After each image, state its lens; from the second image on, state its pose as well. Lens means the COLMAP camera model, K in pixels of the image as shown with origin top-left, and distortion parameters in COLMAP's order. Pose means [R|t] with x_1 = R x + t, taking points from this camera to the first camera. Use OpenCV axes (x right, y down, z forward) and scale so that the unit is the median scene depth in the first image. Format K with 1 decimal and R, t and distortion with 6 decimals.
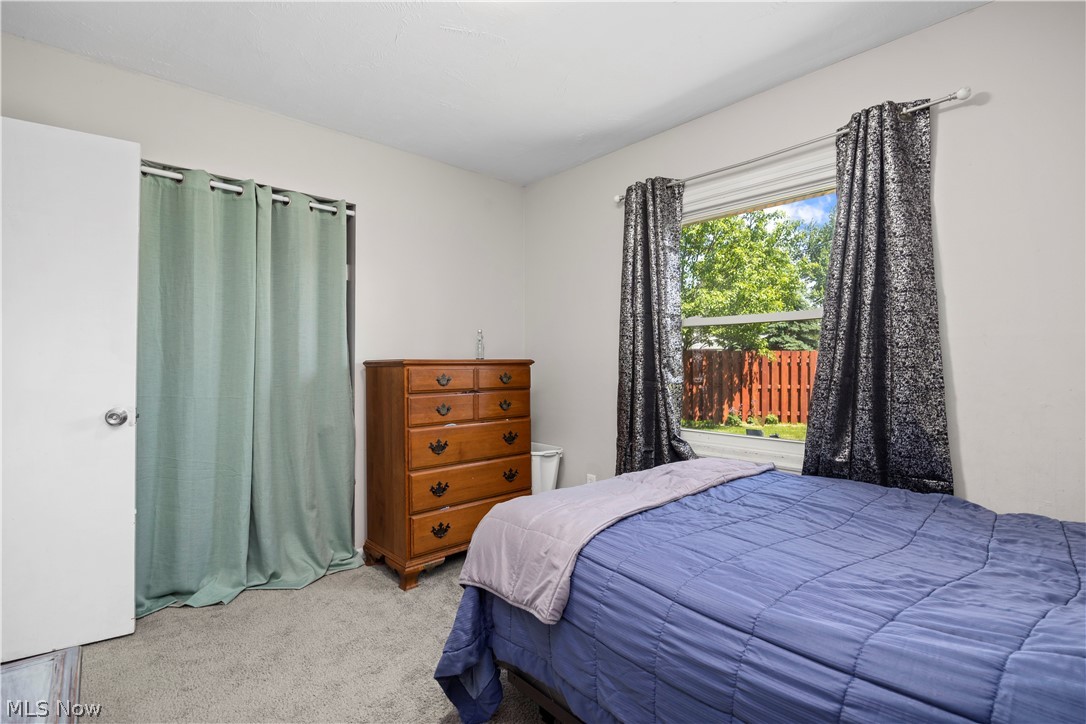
lens RADIAL K [[519.3, 0, 543.0], [0, 519.3, 362.0], [0, 0, 1]] dist [-0.004531, -0.000595]
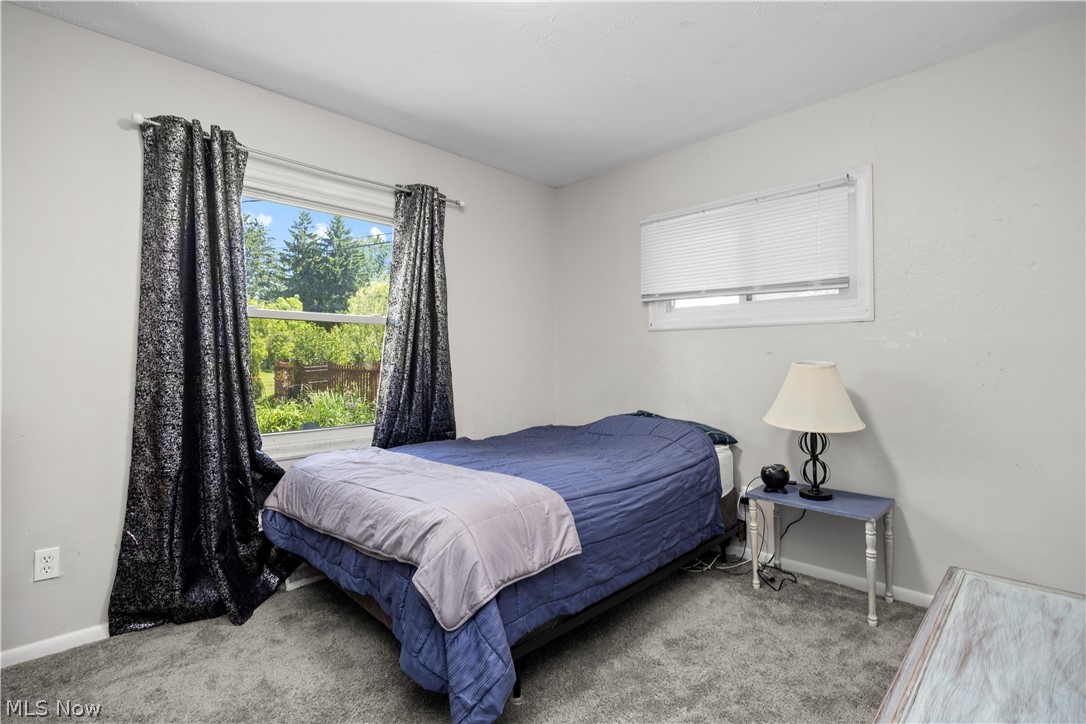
lens RADIAL K [[519.3, 0, 543.0], [0, 519.3, 362.0], [0, 0, 1]] dist [-0.004531, -0.000595]
pose [[-0.072476, 0.008086, 0.997337, -0.900709], [0.005755, 0.999954, -0.007689, 0.022834], [-0.997354, 0.005183, -0.072519, 0.830185]]
